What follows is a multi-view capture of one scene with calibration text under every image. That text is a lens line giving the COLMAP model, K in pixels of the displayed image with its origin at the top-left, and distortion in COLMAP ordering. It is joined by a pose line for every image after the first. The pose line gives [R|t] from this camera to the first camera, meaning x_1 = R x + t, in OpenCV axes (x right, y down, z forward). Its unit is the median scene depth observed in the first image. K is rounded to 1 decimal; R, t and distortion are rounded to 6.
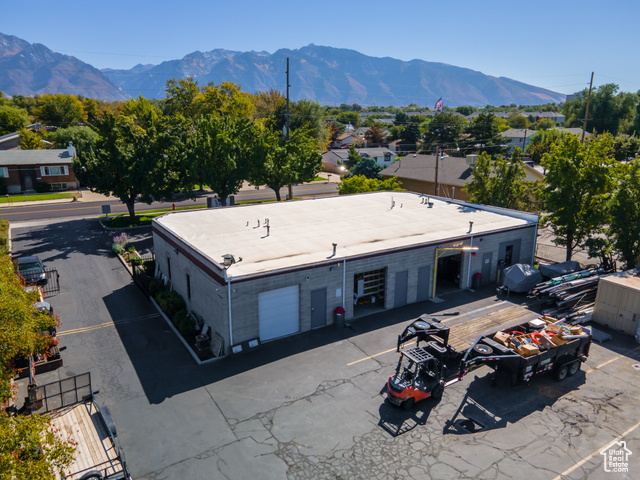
lens RADIAL K [[466.7, 0, 315.0], [0, 466.7, 235.5], [0, 0, 1]] dist [0.042282, -0.000857]
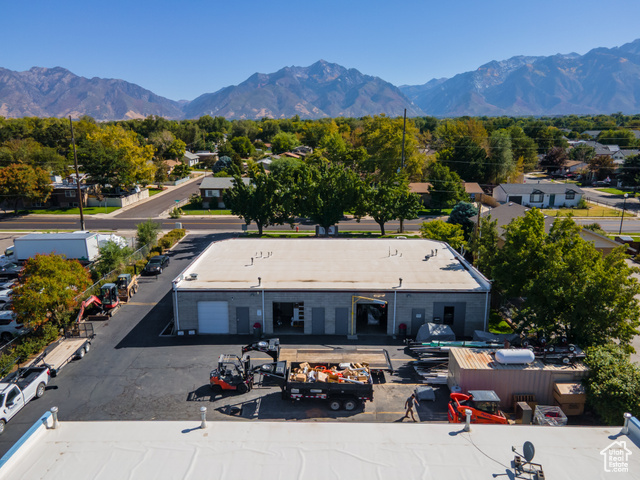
lens RADIAL K [[466.7, 0, 315.0], [0, 466.7, 235.5], [0, 0, 1]] dist [0.042282, -0.000857]
pose [[0.839076, 0.115085, -0.531702, 0.928762], [-0.127397, 0.991758, 0.013617, -0.152439], [0.528887, 0.056311, 0.846822, -0.123733]]
